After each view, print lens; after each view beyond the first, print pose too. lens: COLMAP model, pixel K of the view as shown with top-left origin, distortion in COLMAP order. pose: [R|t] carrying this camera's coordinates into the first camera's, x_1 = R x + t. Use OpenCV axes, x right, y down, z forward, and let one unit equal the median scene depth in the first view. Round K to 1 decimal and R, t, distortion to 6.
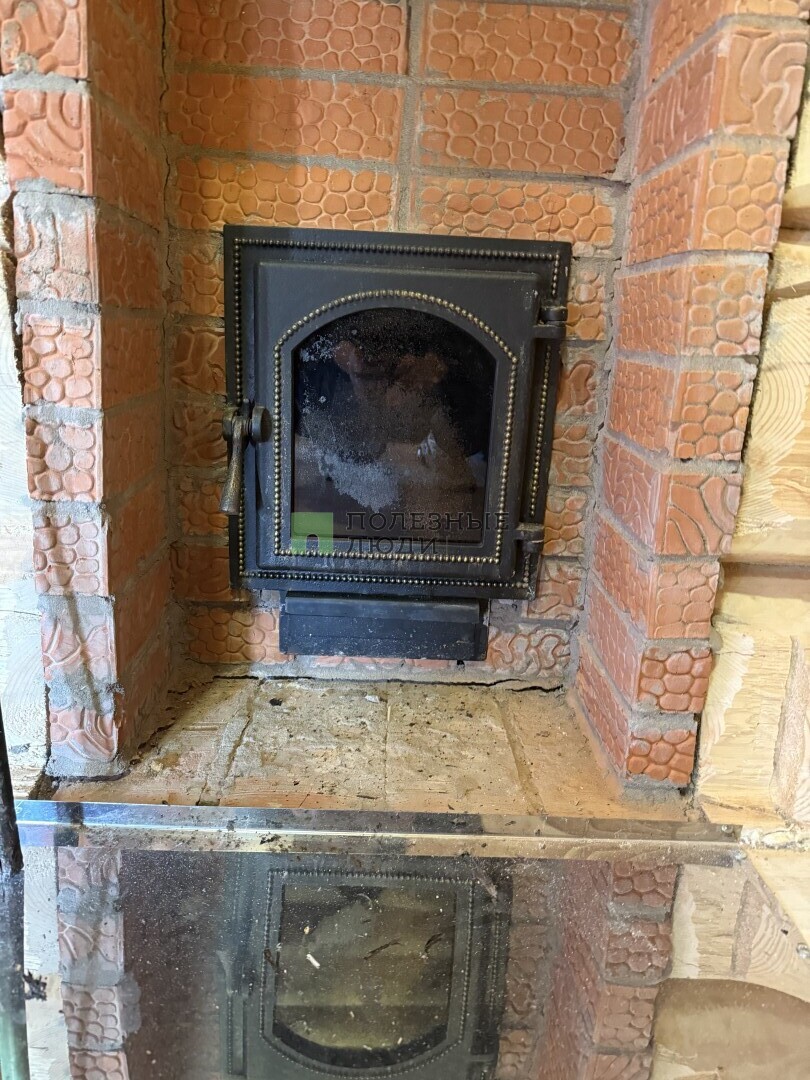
lens RADIAL K [[746.0, 0, 405.0], [0, 746.0, 540.0], [0, 0, 1]] dist [0.158482, -0.215173]
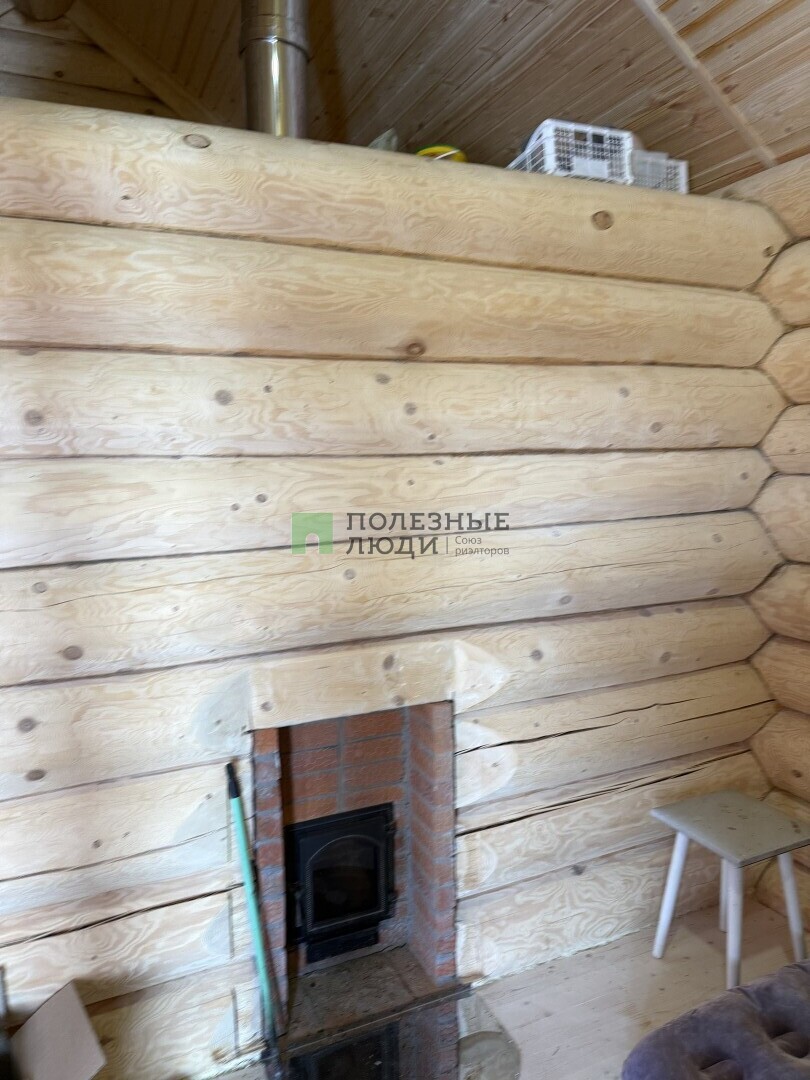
lens RADIAL K [[746.0, 0, 405.0], [0, 746.0, 540.0], [0, 0, 1]] dist [0.158482, -0.215173]
pose [[0.921214, -0.117665, 0.370836, -0.764446], [0.162844, 0.982273, -0.092857, -1.145983], [-0.353336, 0.145930, 0.924044, -2.063714]]
